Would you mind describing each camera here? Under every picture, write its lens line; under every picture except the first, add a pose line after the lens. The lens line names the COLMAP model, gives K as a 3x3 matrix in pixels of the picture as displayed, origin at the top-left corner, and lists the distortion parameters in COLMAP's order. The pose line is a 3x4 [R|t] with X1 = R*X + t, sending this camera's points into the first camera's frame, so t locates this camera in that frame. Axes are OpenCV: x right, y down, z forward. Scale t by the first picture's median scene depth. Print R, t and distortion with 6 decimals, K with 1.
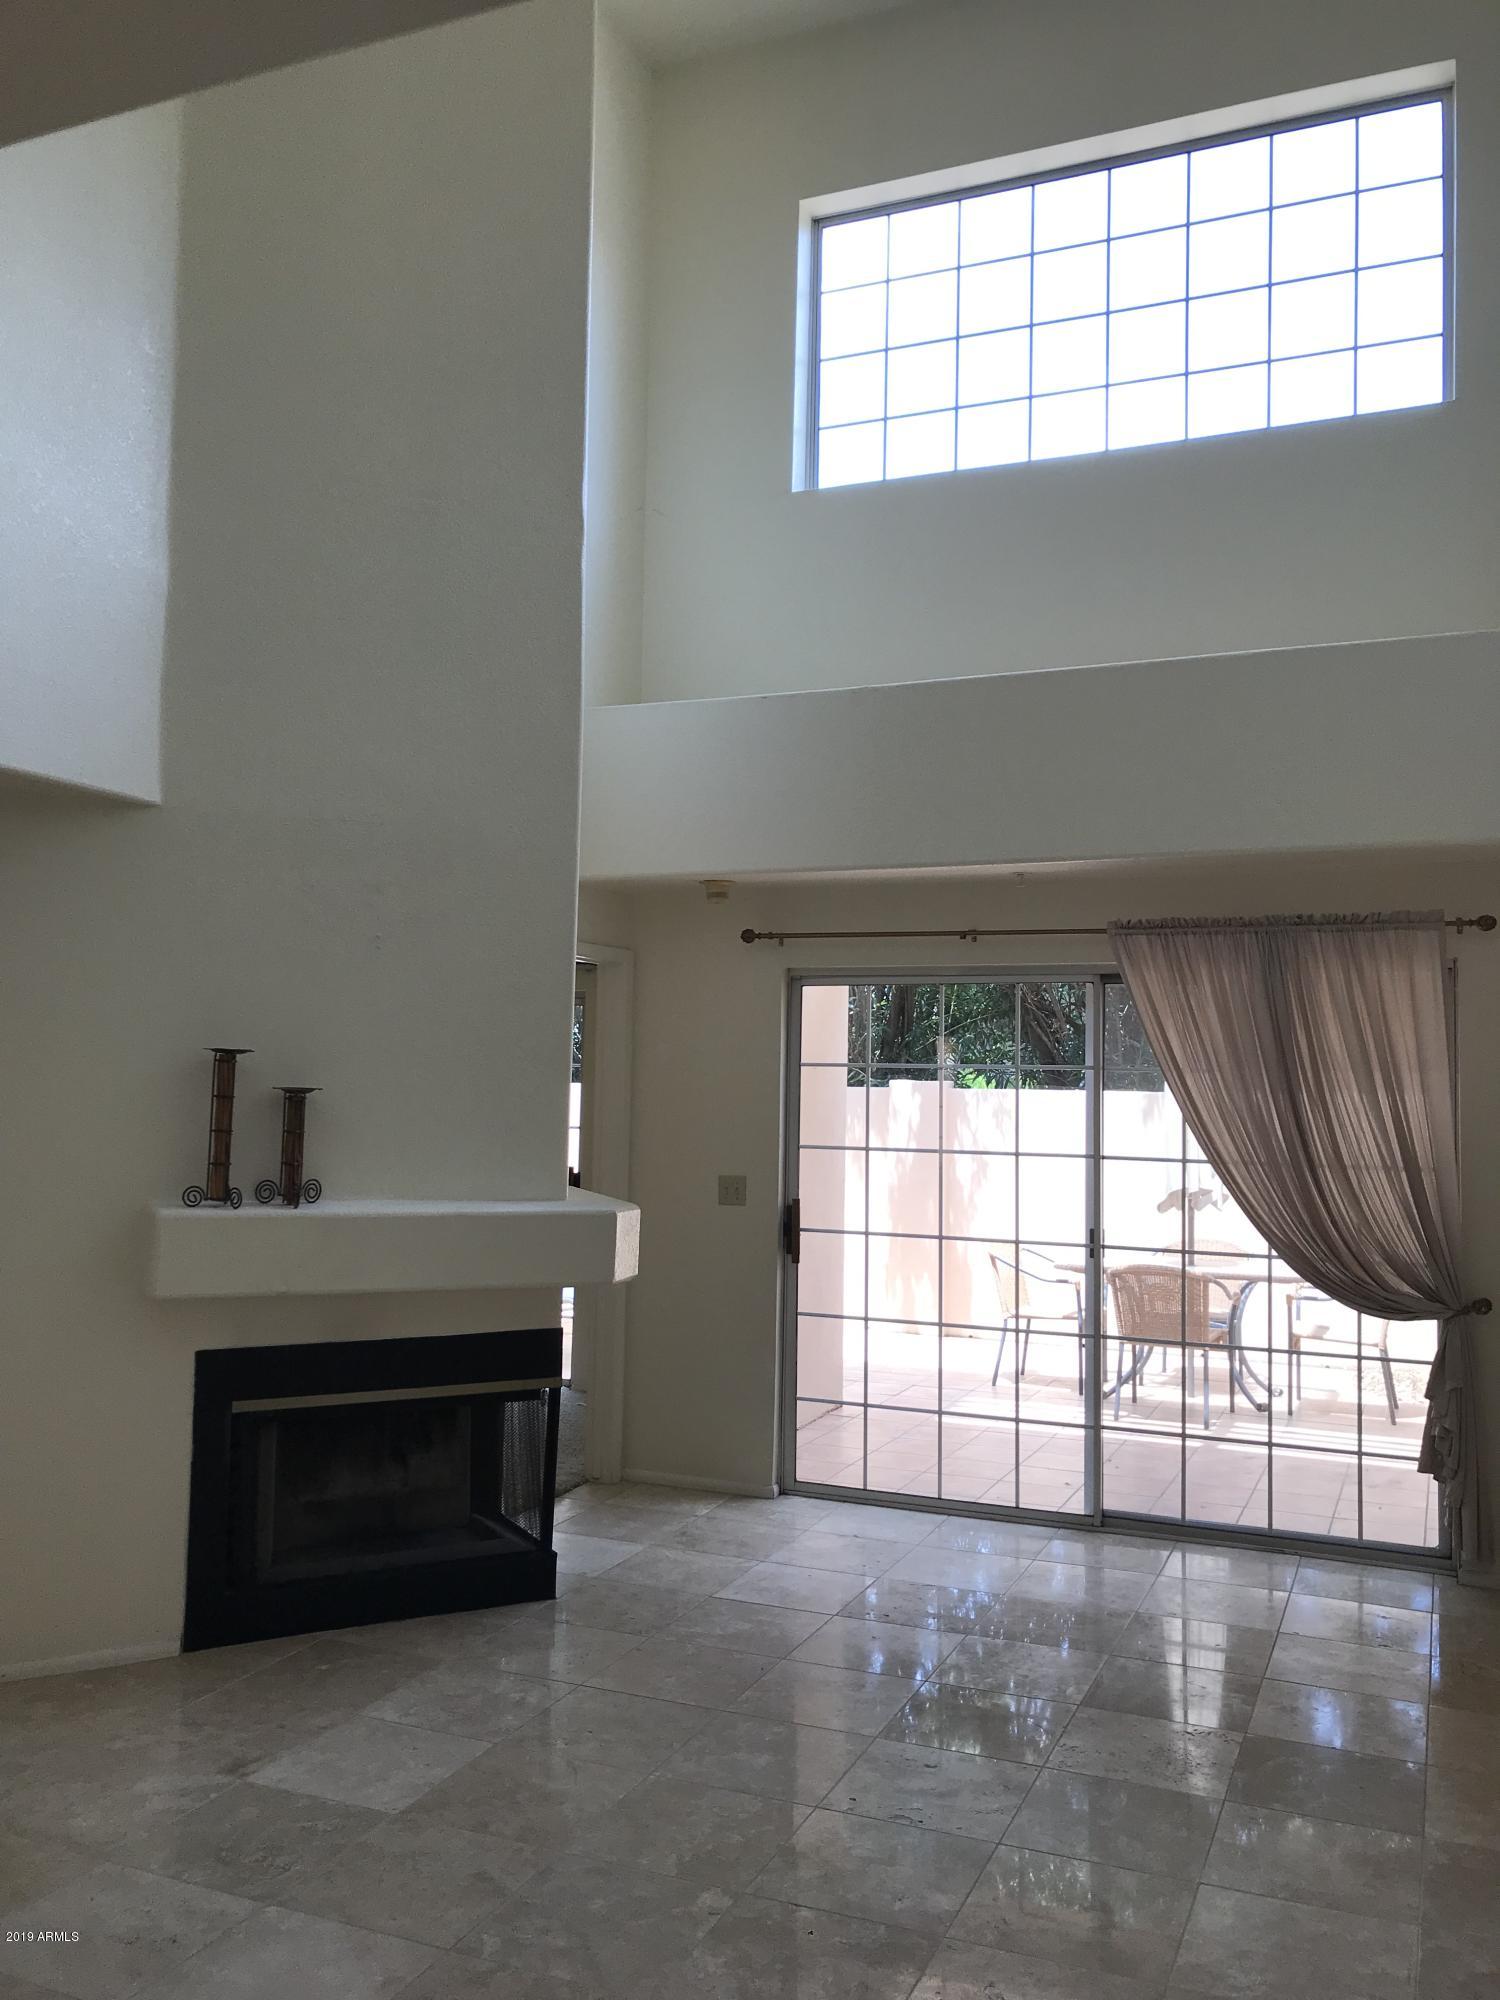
lens RADIAL K [[1641.8, 0, 746.9], [0, 1641.8, 962.6], [0, 0, 1]] dist [0.060114, -0.060627]
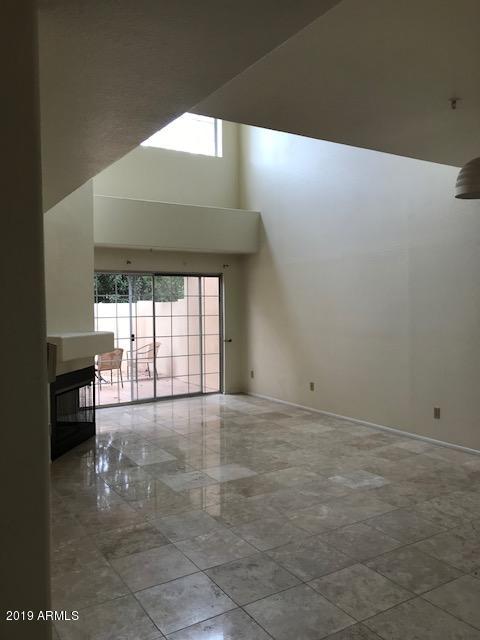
lens RADIAL K [[525.4, 0, 239.0], [0, 525.4, 308.0], [0, 0, 1]] dist [0.060114, -0.060627]
pose [[0.572082, -0.031659, 0.819585, -0.827619], [-0.030212, 0.997763, 0.059630, 0.009452], [-0.819640, -0.058875, 0.569846, 0.050329]]
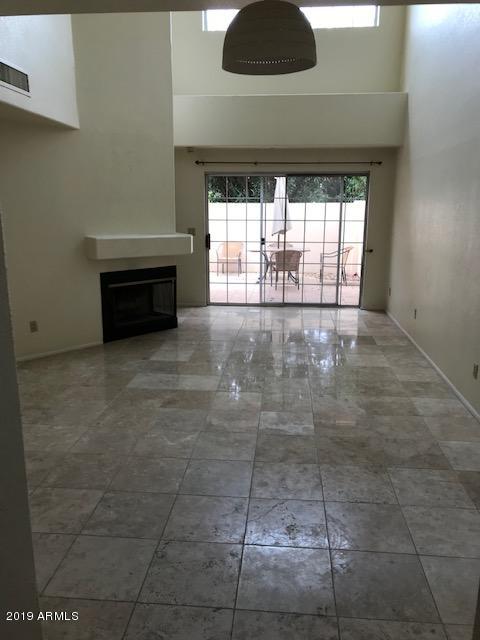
lens RADIAL K [[525.4, 0, 239.0], [0, 525.4, 308.0], [0, 0, 1]] dist [0.060114, -0.060627]
pose [[0.950249, -0.075274, 0.302258, -0.331559], [-0.008096, 0.964065, 0.265543, -0.021521], [-0.311385, -0.254779, 0.915493, -0.244115]]
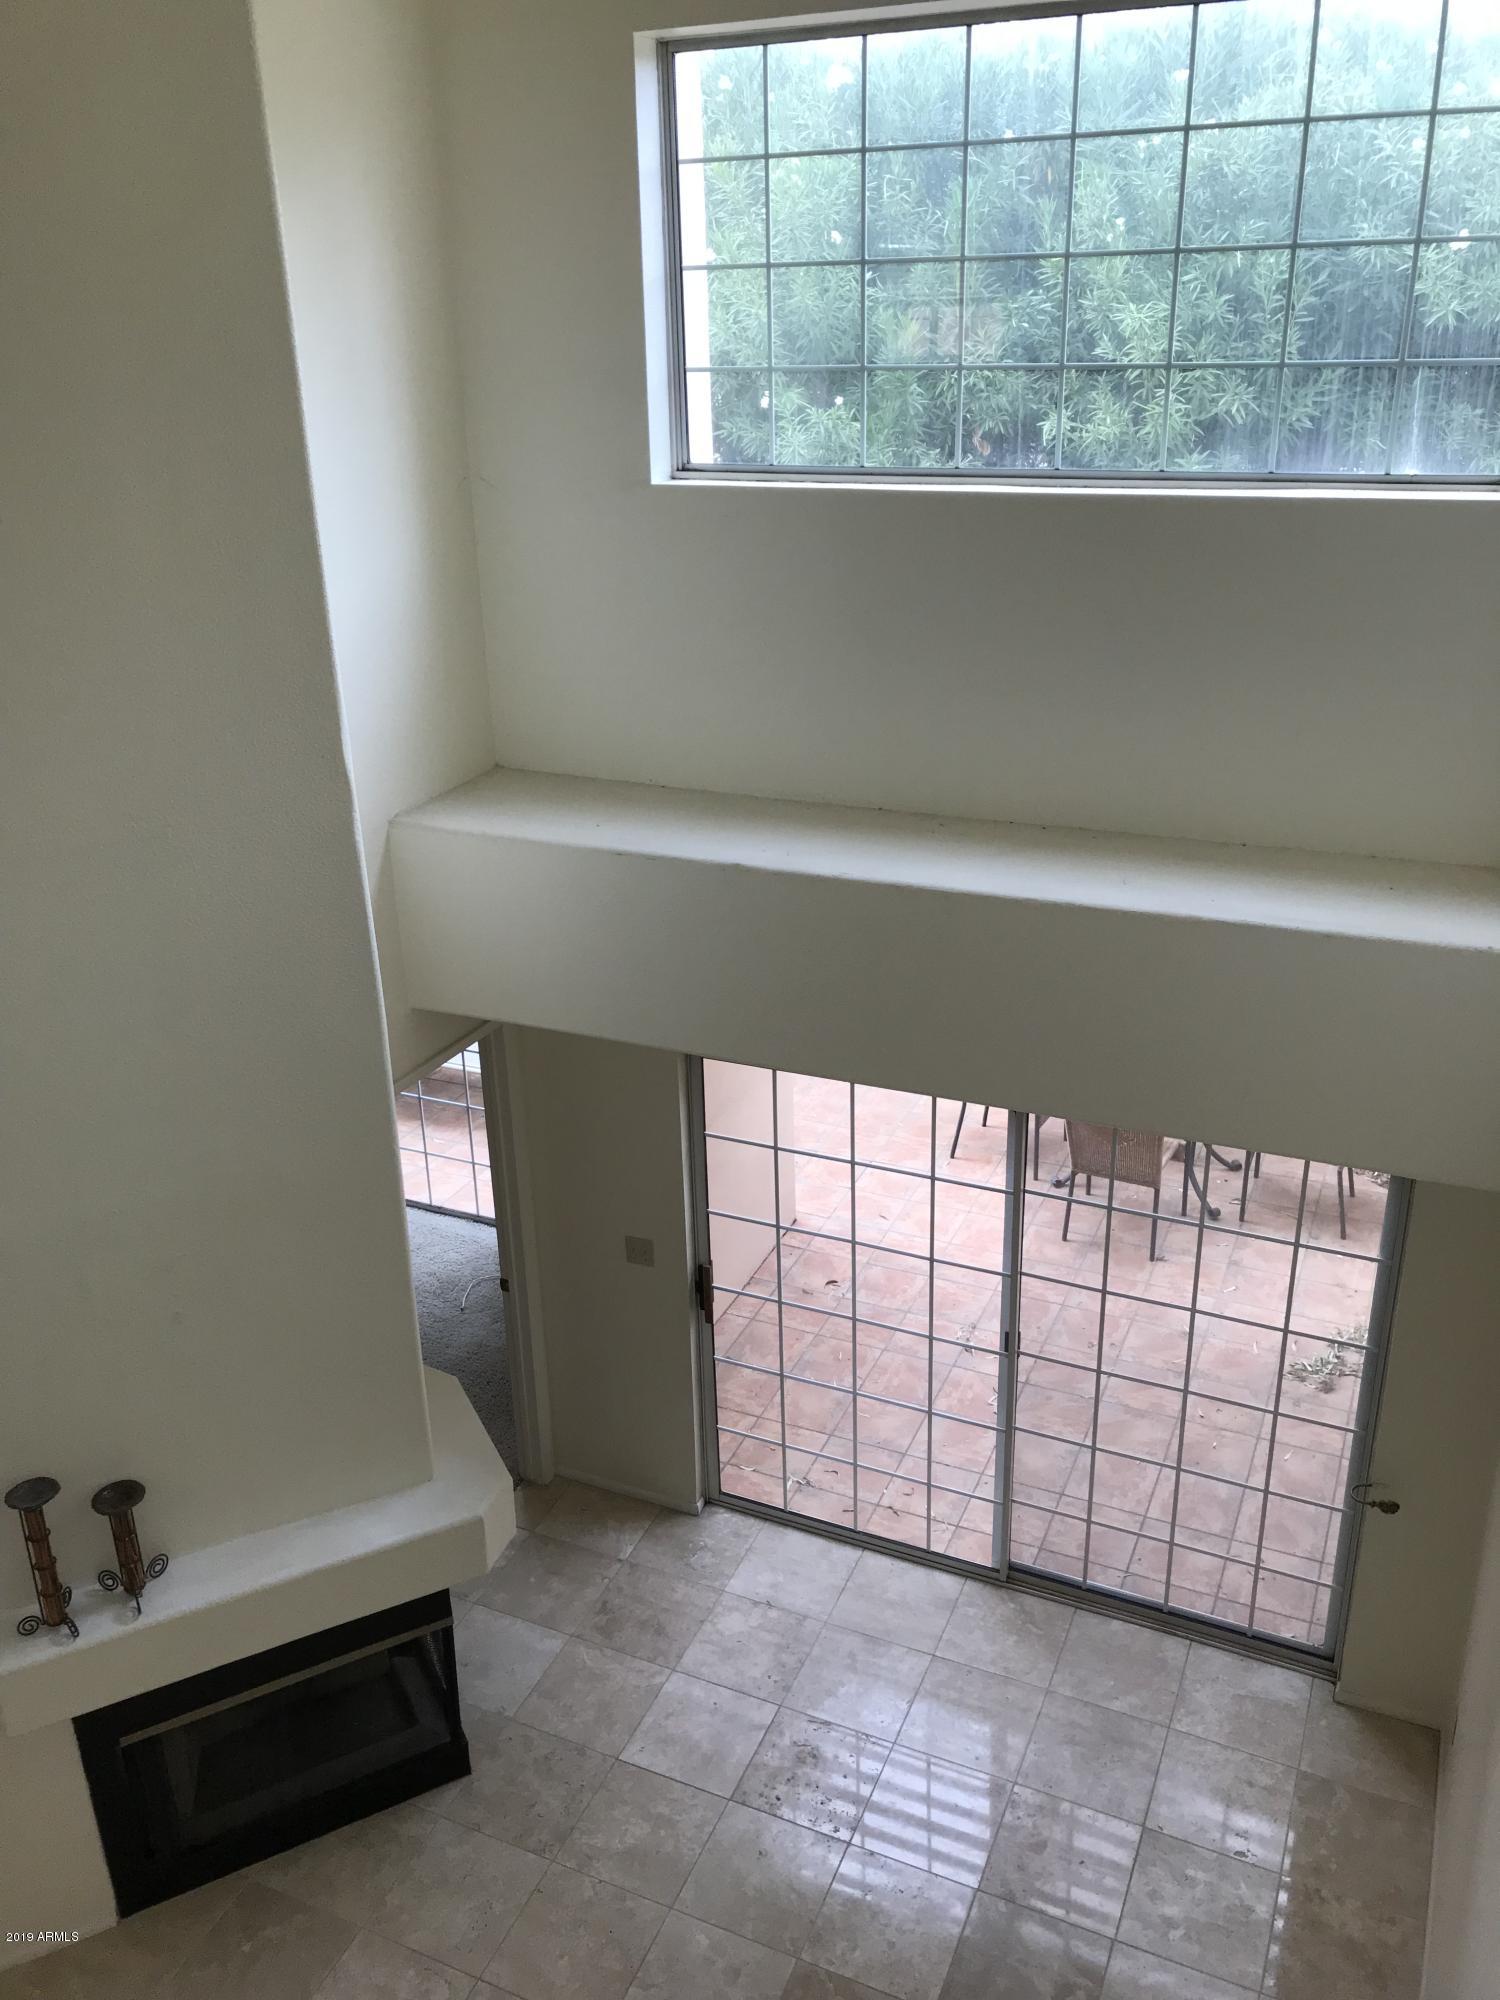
lens RADIAL K [[1641.8, 0, 746.9], [0, 1641.8, 962.6], [0, 0, 1]] dist [0.060114, -0.060627]
pose [[0.998689, -0.032227, -0.039781, 0.109368], [0.046823, 0.889197, 0.455122, -0.504326], [0.020706, -0.456388, 0.889540, 0.258898]]
